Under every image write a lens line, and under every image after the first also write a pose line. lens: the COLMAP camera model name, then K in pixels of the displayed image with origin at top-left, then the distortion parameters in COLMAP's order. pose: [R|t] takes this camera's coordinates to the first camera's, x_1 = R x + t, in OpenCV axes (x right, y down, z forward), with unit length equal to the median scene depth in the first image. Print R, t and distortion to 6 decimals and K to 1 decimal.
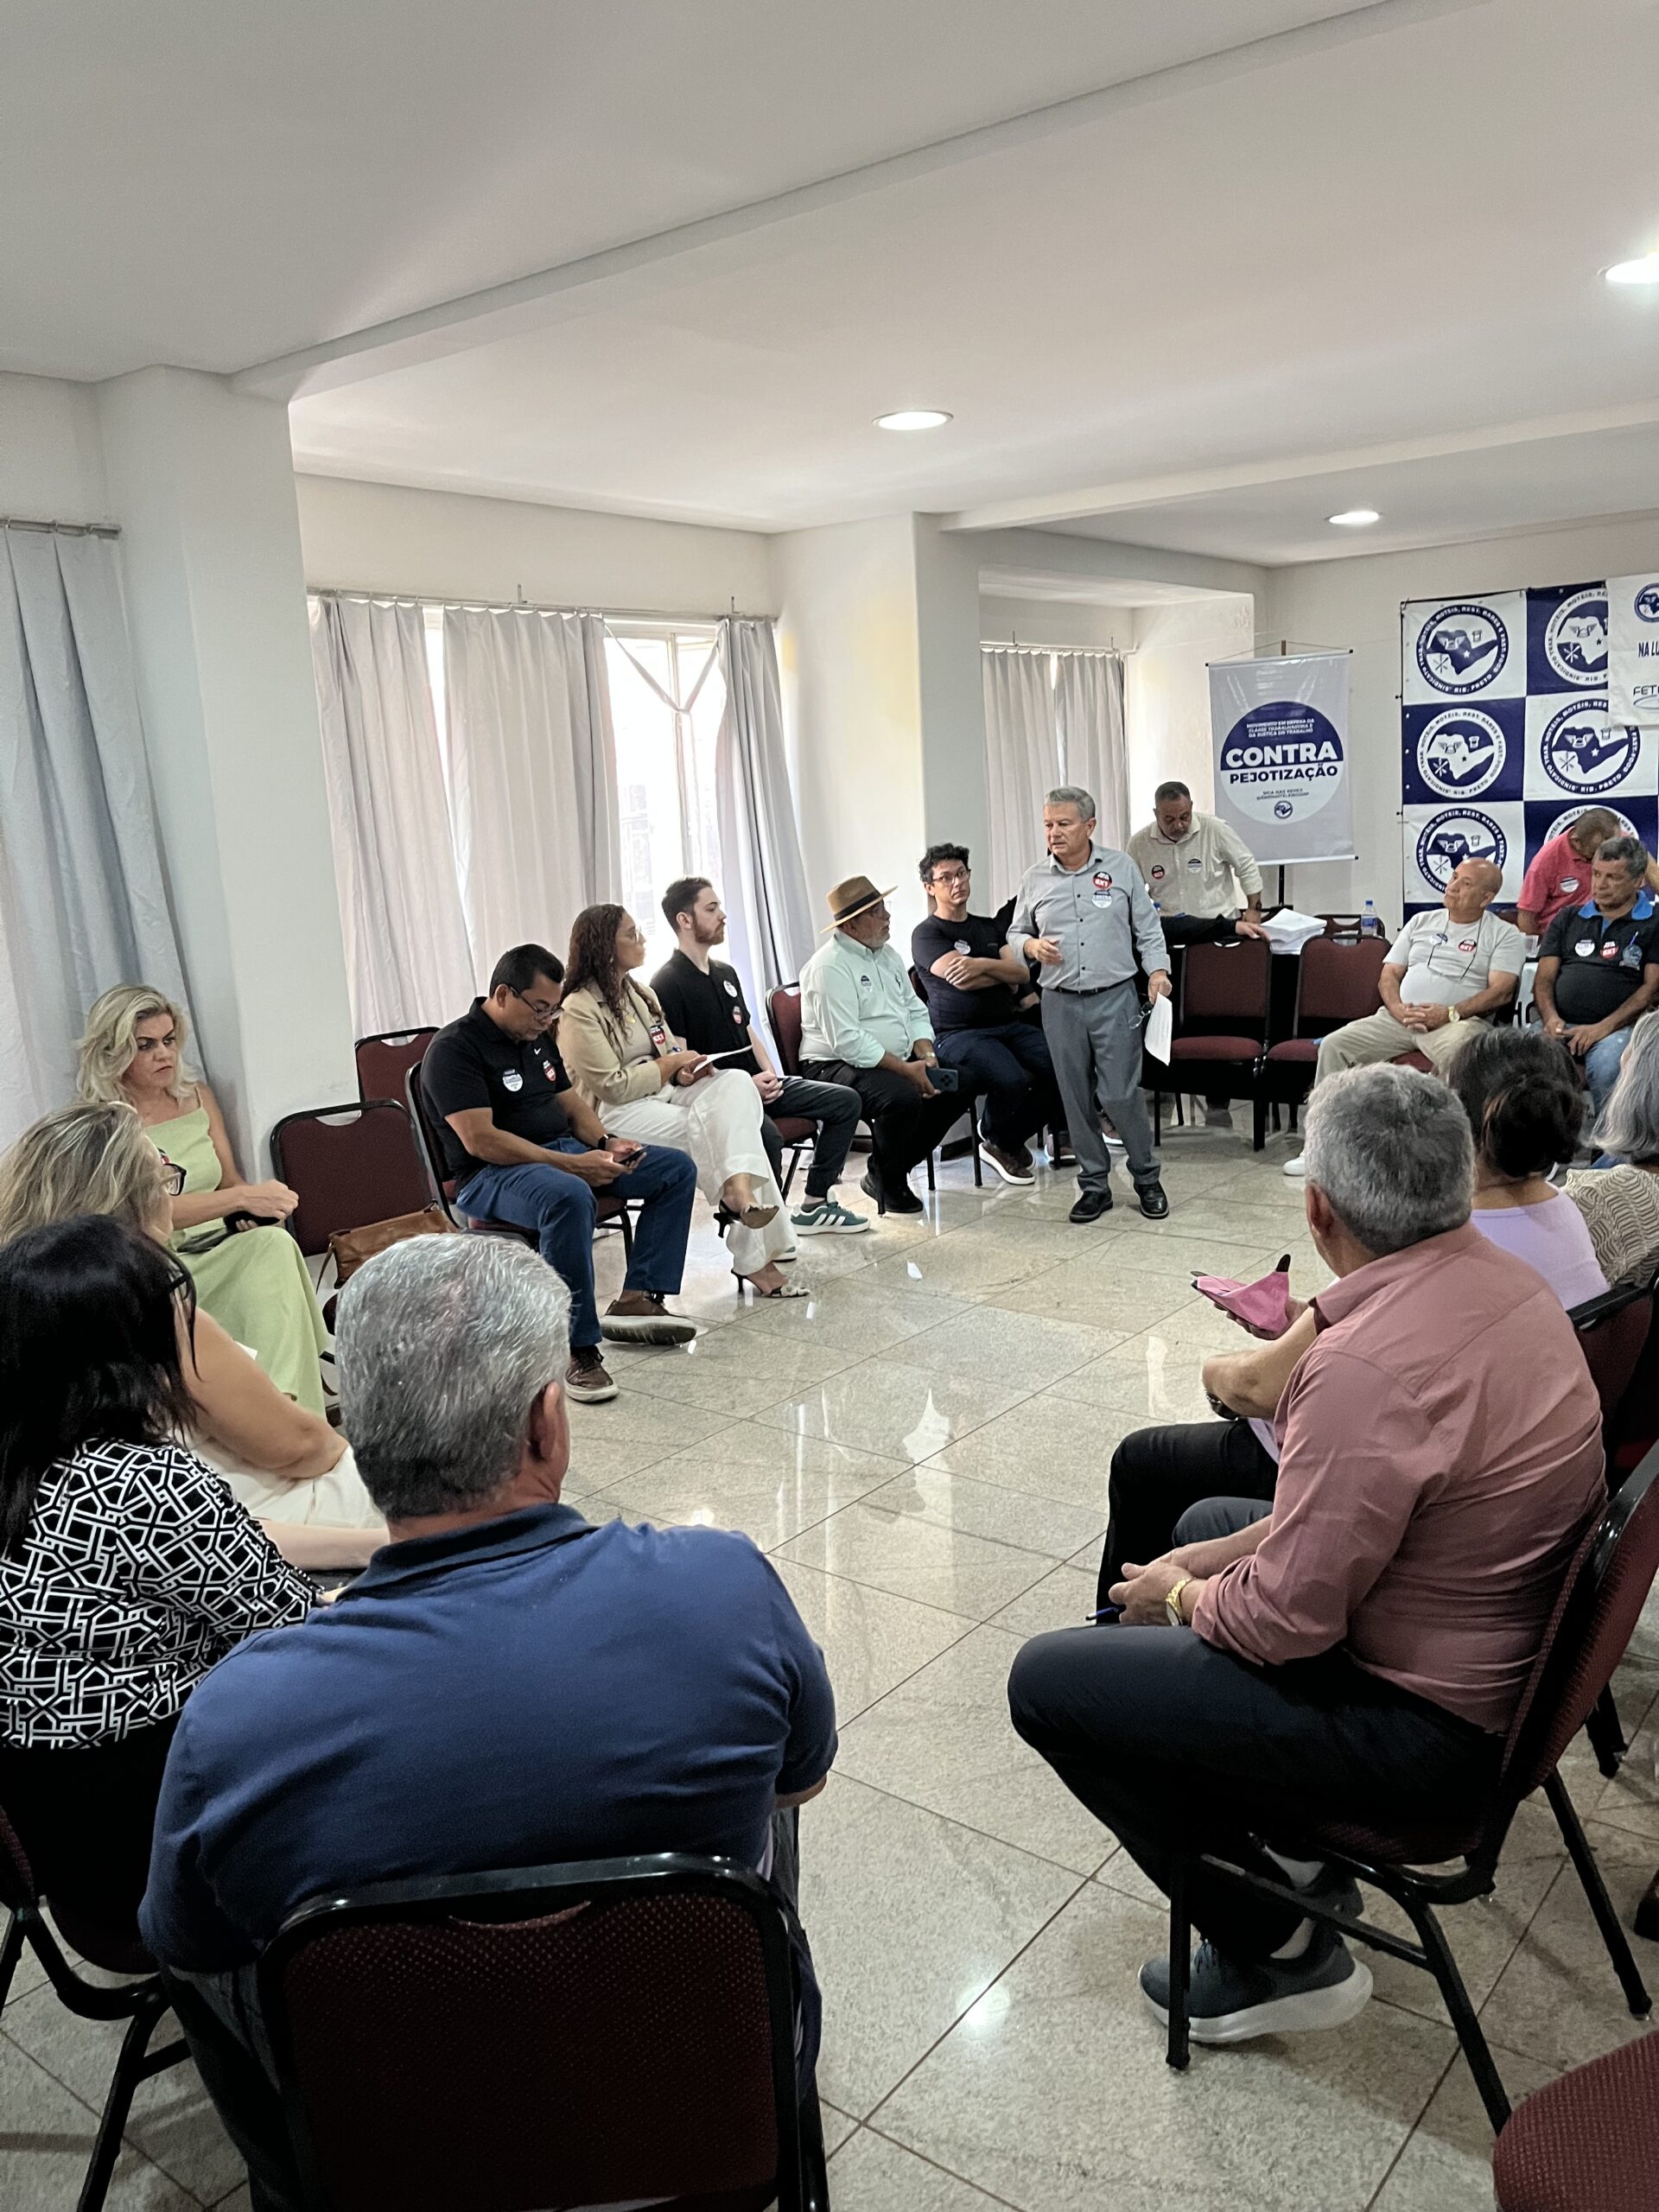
lens RADIAL K [[1693.9, 0, 838.0], [0, 1693.9, 1091.3], [0, 0, 1]] dist [0.050619, -0.079848]
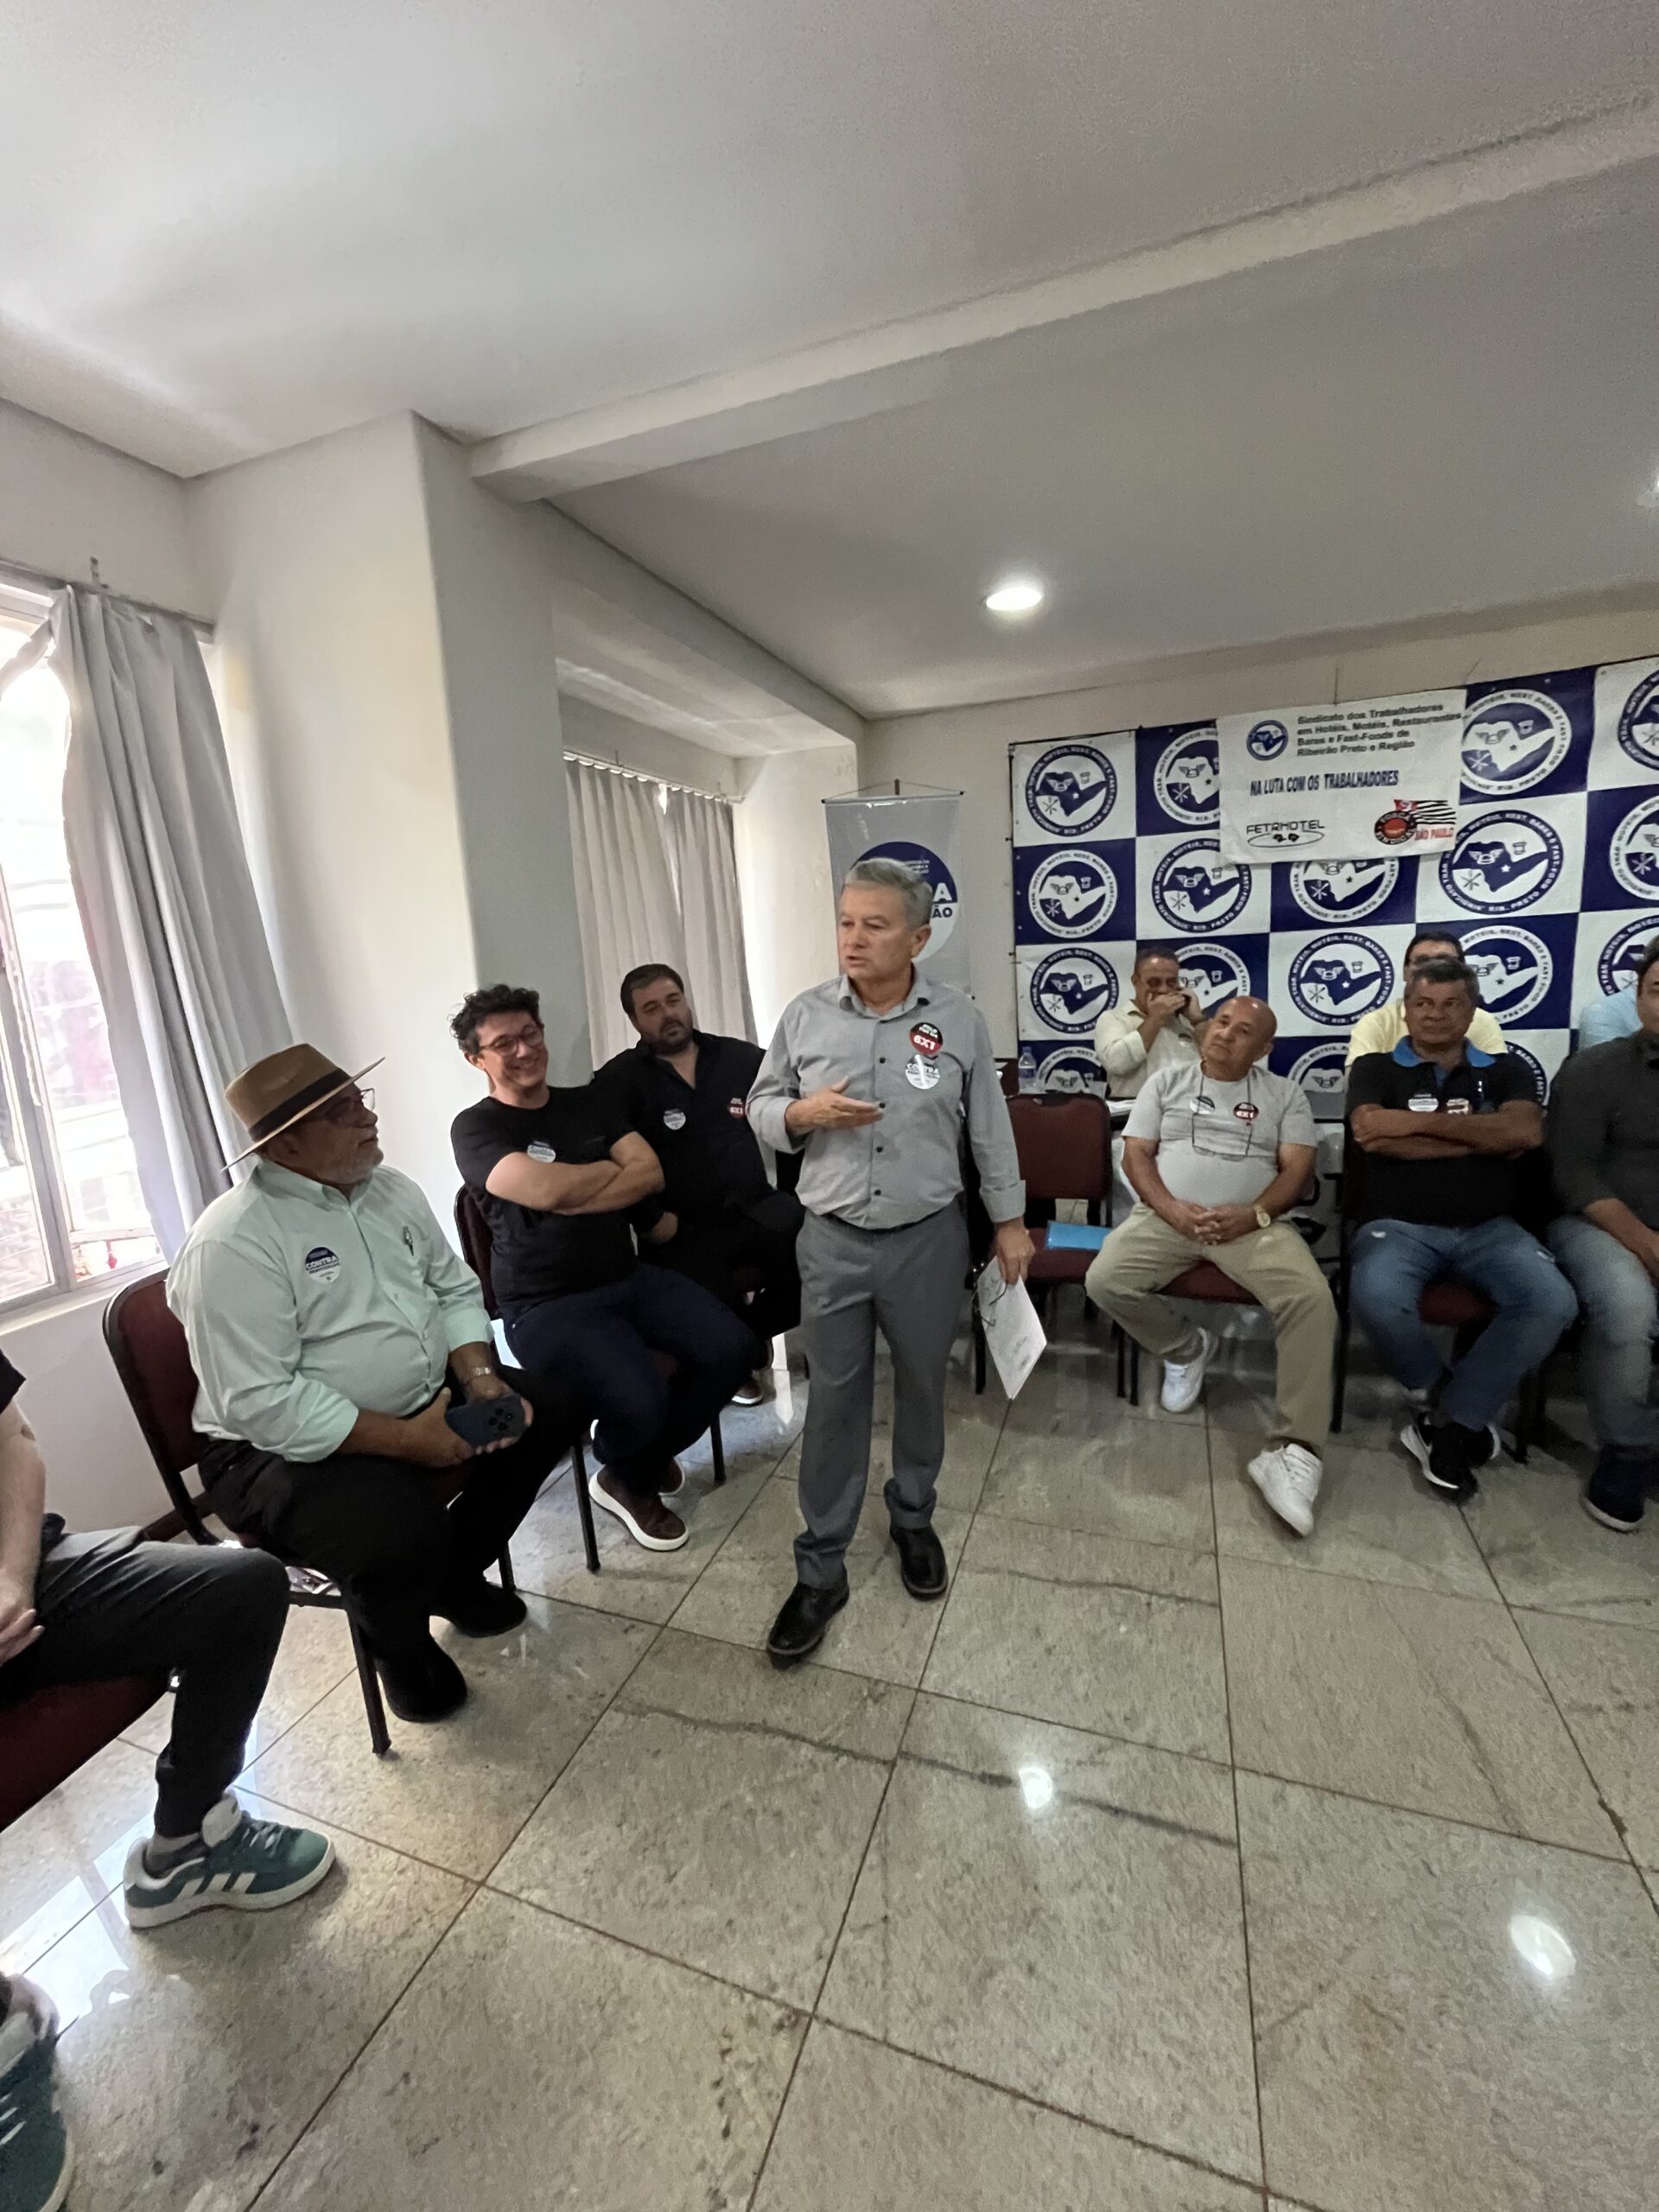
lens RADIAL K [[885.5, 0, 840.5], [0, 885.5, 1100.4], [0, 0, 1]] dist [-0.002868, 0.000079]
pose [[0.948117, -0.052263, 0.313595, 0.077013], [0.059085, 0.998177, -0.012285, -0.095969], [-0.312382, 0.030176, 0.949477, 0.680251]]
